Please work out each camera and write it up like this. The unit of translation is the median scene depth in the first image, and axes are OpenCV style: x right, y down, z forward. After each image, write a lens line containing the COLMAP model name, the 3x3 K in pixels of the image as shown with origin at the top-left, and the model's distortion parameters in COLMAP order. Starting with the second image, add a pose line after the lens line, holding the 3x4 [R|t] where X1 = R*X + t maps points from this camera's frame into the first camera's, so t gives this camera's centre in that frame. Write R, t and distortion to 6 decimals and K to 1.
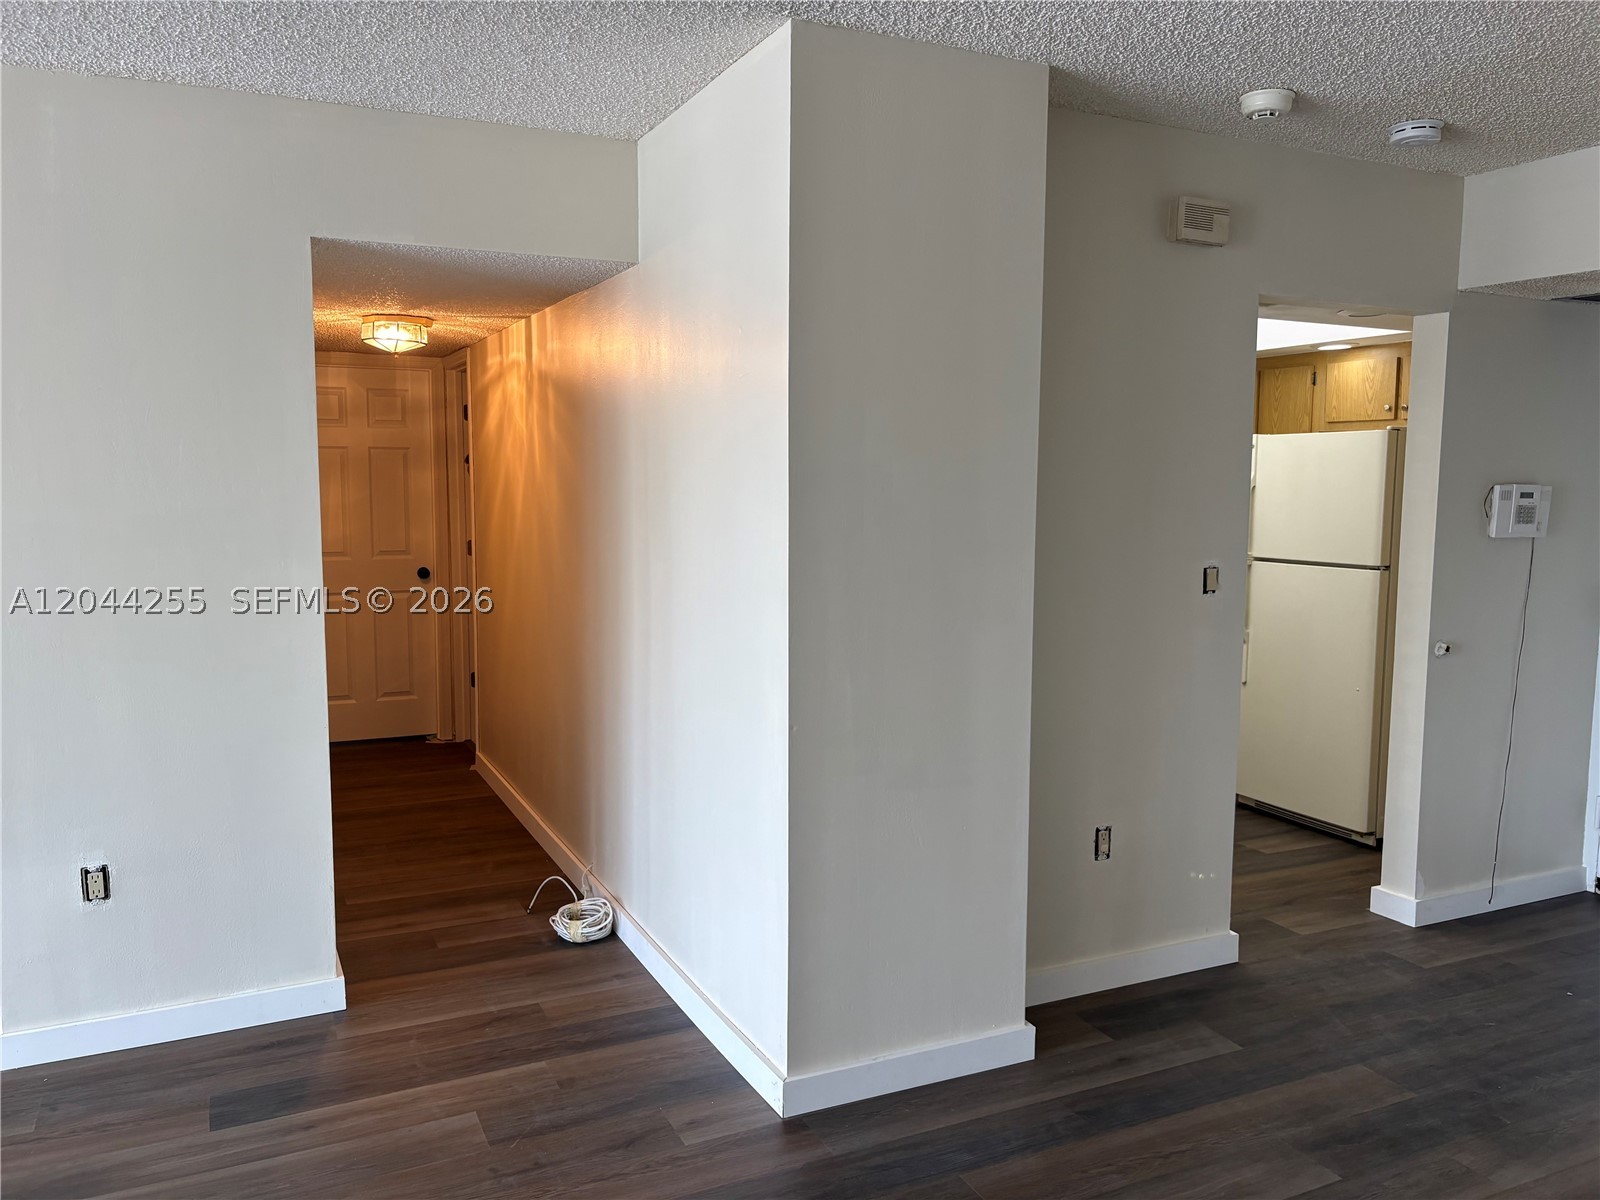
lens RADIAL K [[1219.1, 0, 800.0], [0, 1219.1, 600.0], [0, 0, 1]] dist [0.010952, 0.003871]
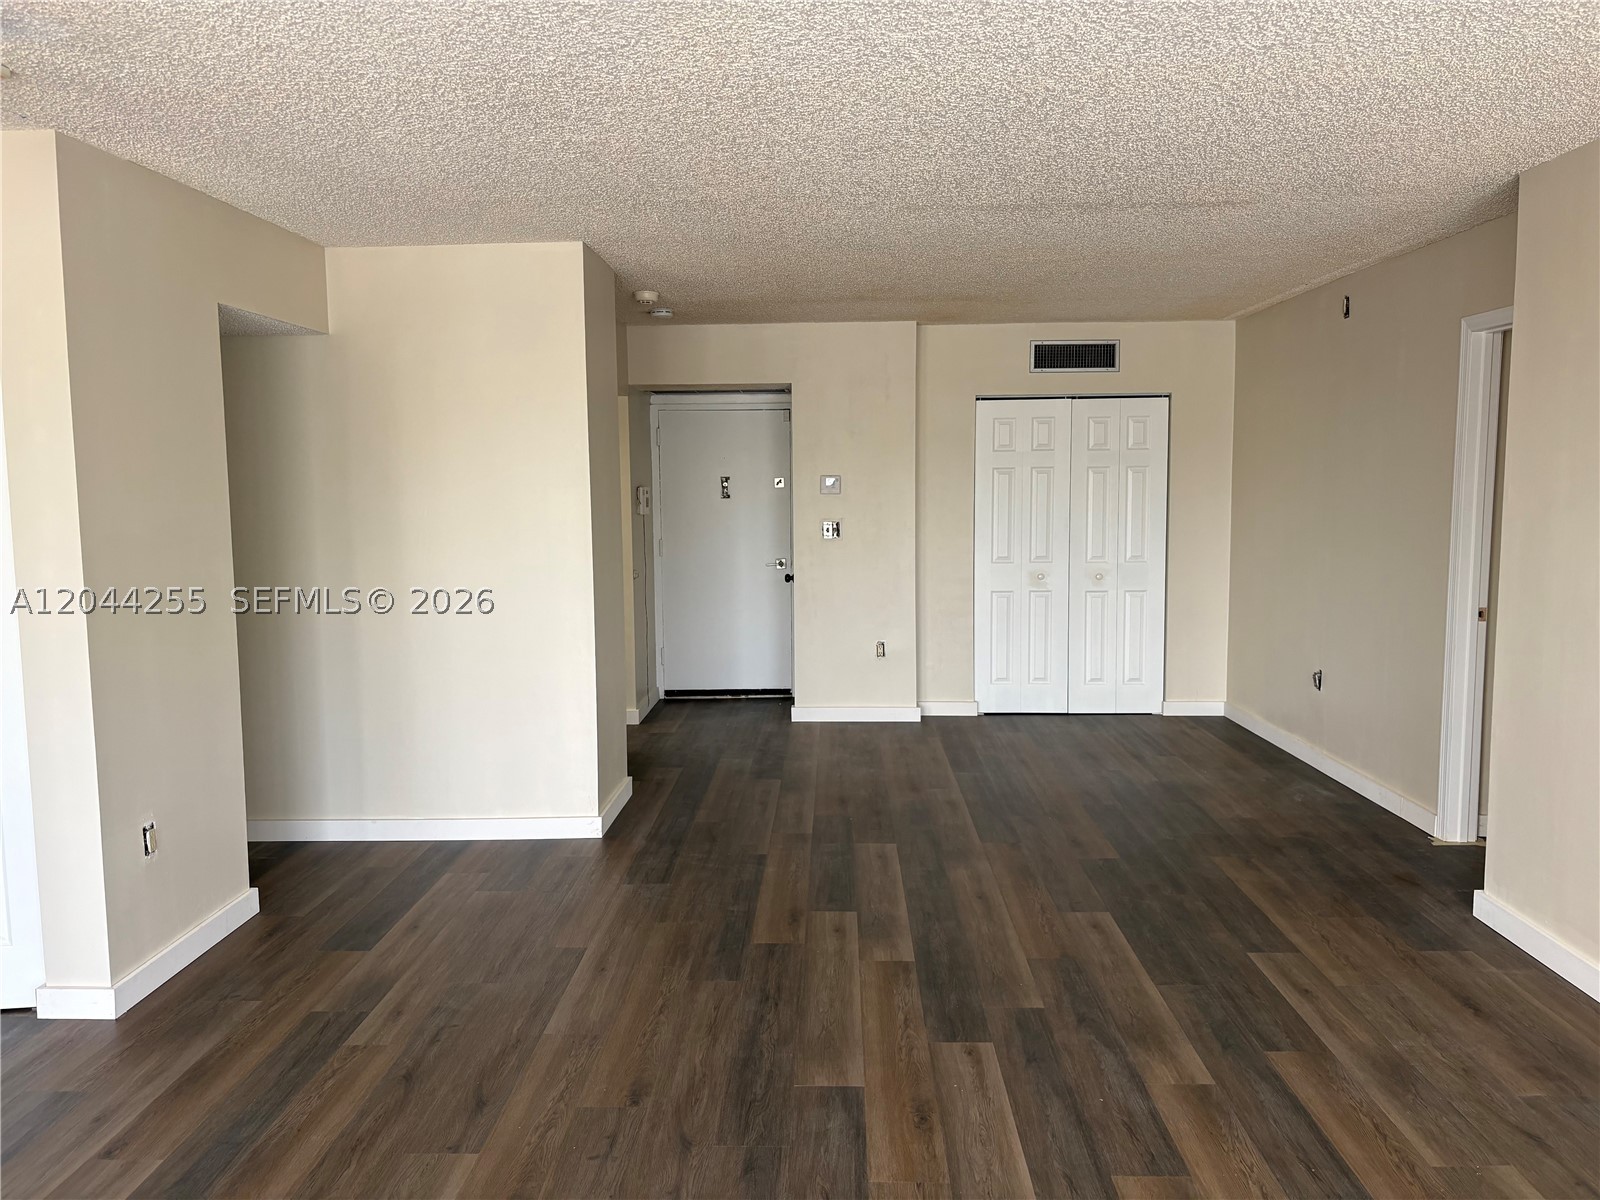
lens RADIAL K [[1198.5, 0, 776.3], [0, 1198.5, 605.7], [0, 0, 1]] dist [0.022801, -0.059263]
pose [[0.470365, -0.099594, 0.876834, -1.120410], [0.107790, 0.992655, 0.054928, 0.009357], [-0.875864, 0.068678, 0.477646, -0.079976]]
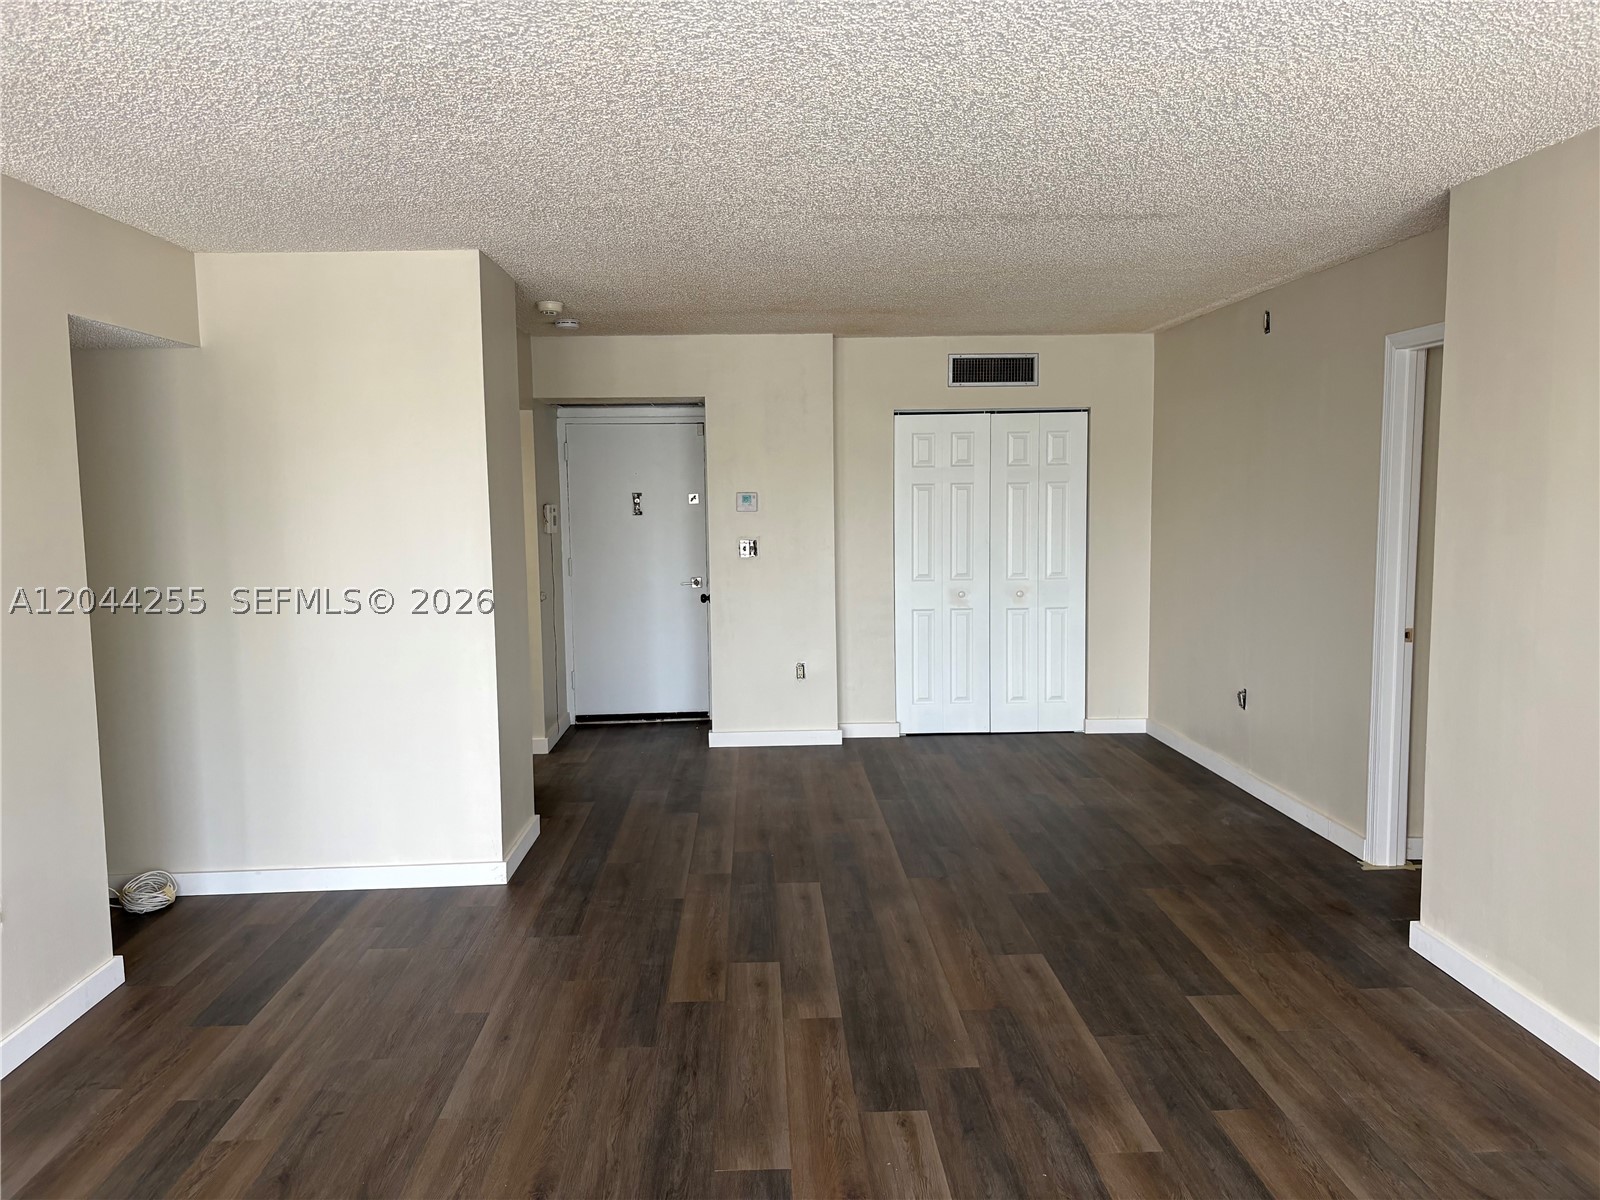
lens RADIAL K [[1198.5, 0, 776.3], [0, 1198.5, 605.7], [0, 0, 1]] dist [0.022801, -0.059263]
pose [[0.407106, -0.099678, 0.907926, -1.057419], [0.114924, 0.991718, 0.057346, -0.010126], [-0.906122, 0.080996, 0.415189, -0.051114]]
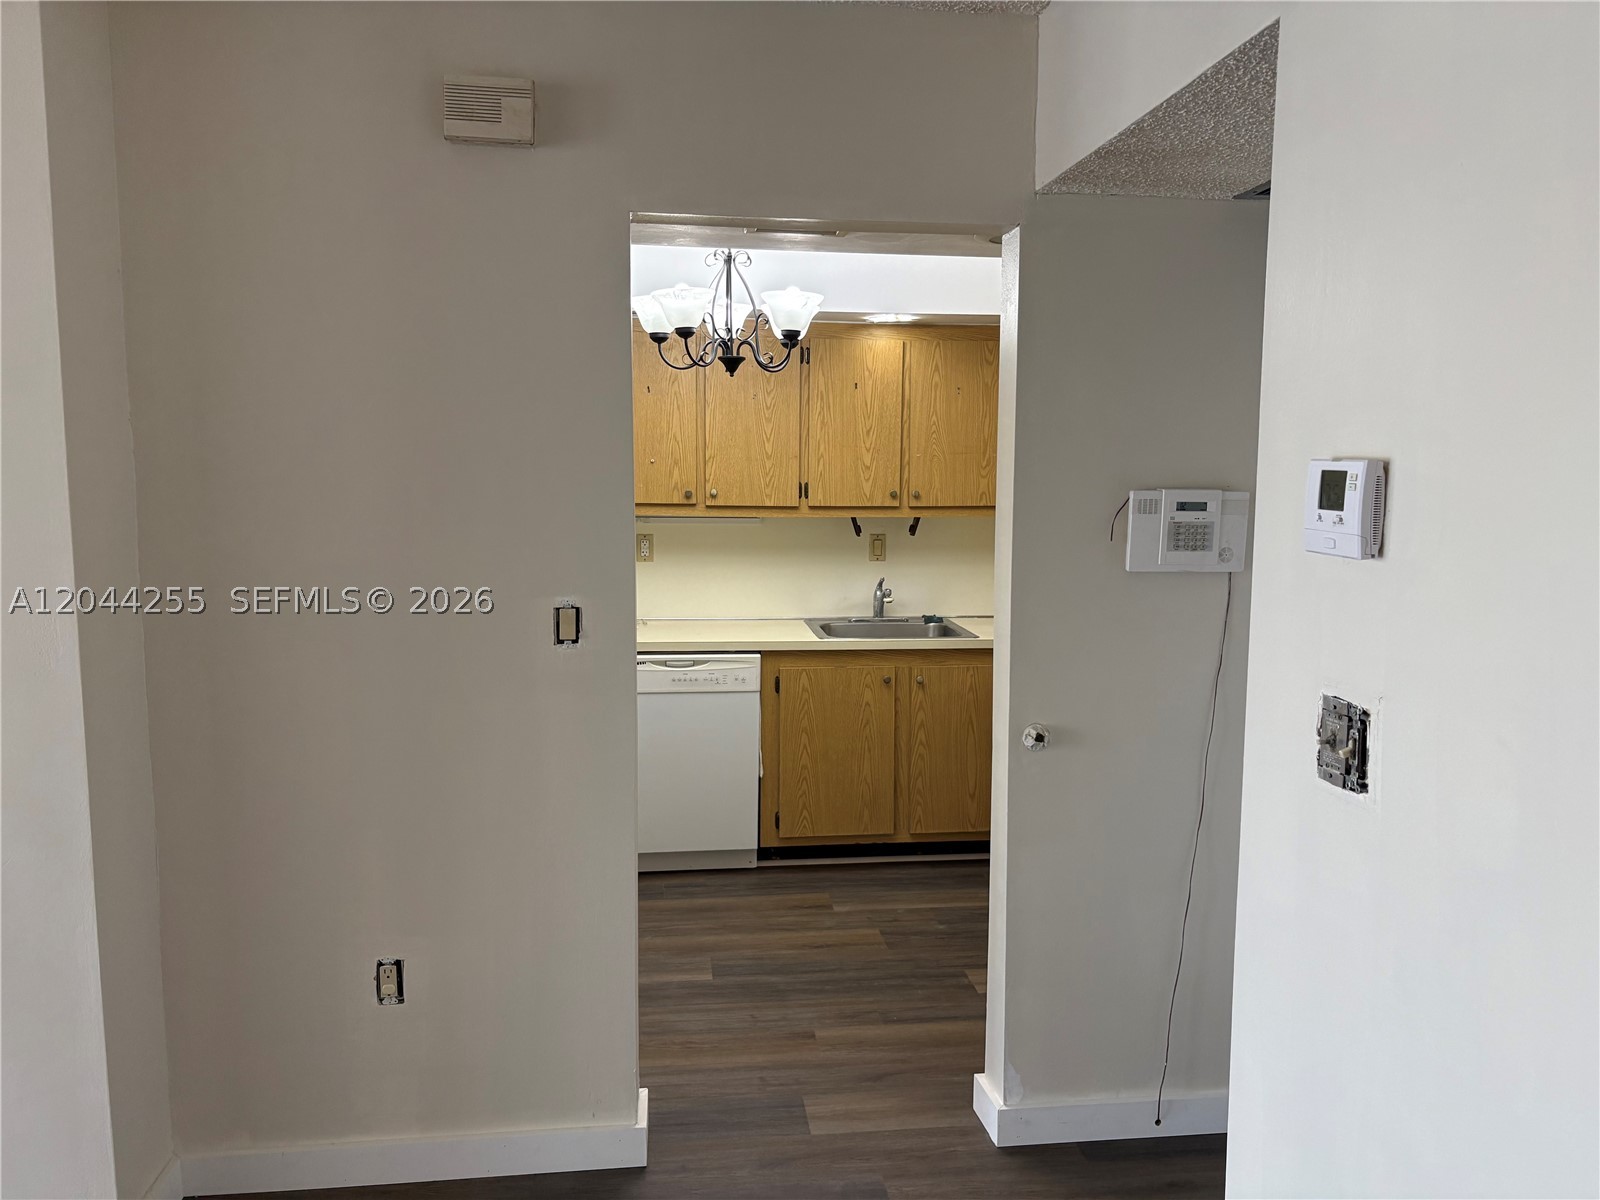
lens RADIAL K [[1219.1, 0, 800.0], [0, 1219.1, 600.0], [0, 0, 1]] dist [0.010952, 0.003871]
pose [[0.951380, 0.031551, -0.306399, 0.680529], [-0.030435, 0.999501, 0.008418, -0.040730], [0.306511, 0.001316, 0.951866, 0.373168]]
